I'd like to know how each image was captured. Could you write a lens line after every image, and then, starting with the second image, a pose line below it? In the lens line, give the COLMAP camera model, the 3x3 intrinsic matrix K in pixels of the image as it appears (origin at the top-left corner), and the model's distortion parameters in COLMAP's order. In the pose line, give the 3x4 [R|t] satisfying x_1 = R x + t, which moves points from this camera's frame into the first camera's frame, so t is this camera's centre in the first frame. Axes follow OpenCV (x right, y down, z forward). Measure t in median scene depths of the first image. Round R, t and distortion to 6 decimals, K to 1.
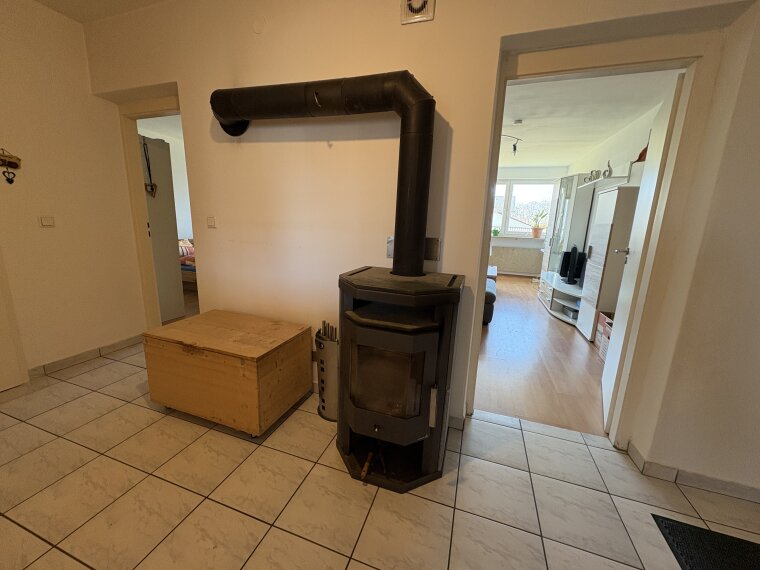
lens RADIAL K [[300.5, 0, 378.3], [0, 300.5, 285.0], [0, 0, 1]] dist [0.000802, 0.000026]
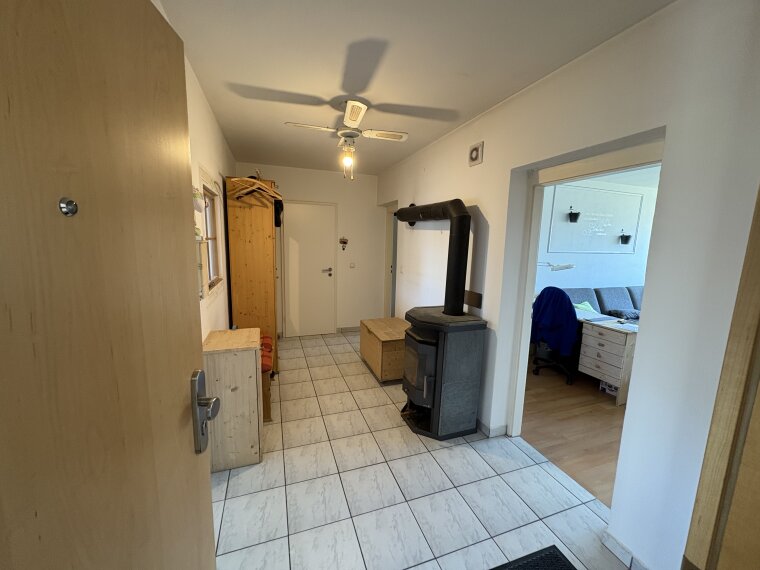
lens RADIAL K [[300.5, 0, 378.3], [0, 300.5, 285.0], [0, 0, 1]] dist [0.000802, 0.000026]
pose [[0.622164, 0.097610, -0.776778, 0.453369], [-0.165025, 0.986255, -0.008245, -0.044874], [0.765296, 0.133317, 0.629721, -0.146782]]
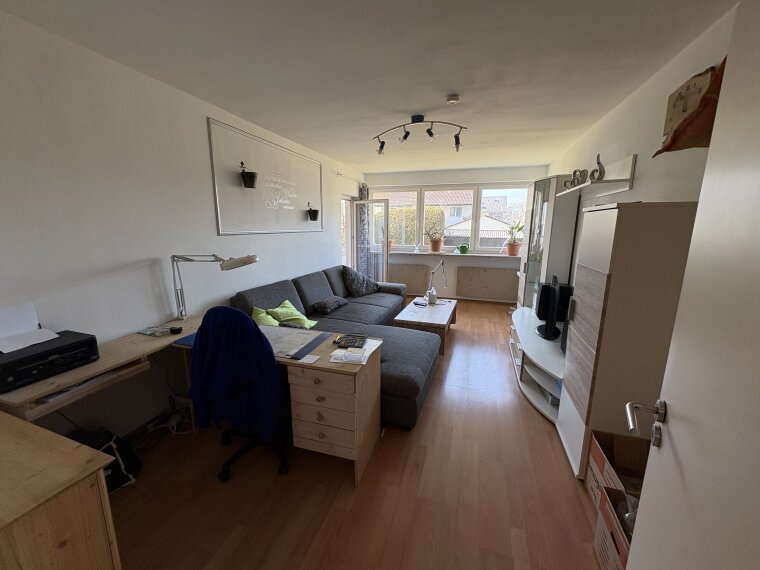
lens RADIAL K [[300.5, 0, 378.3], [0, 300.5, 285.0], [0, 0, 1]] dist [0.000802, 0.000026]
pose [[0.999414, -0.033040, 0.008934, 0.301398], [0.033131, 0.999399, -0.010192, -0.155225], [-0.008592, 0.010482, 0.999908, 0.390148]]
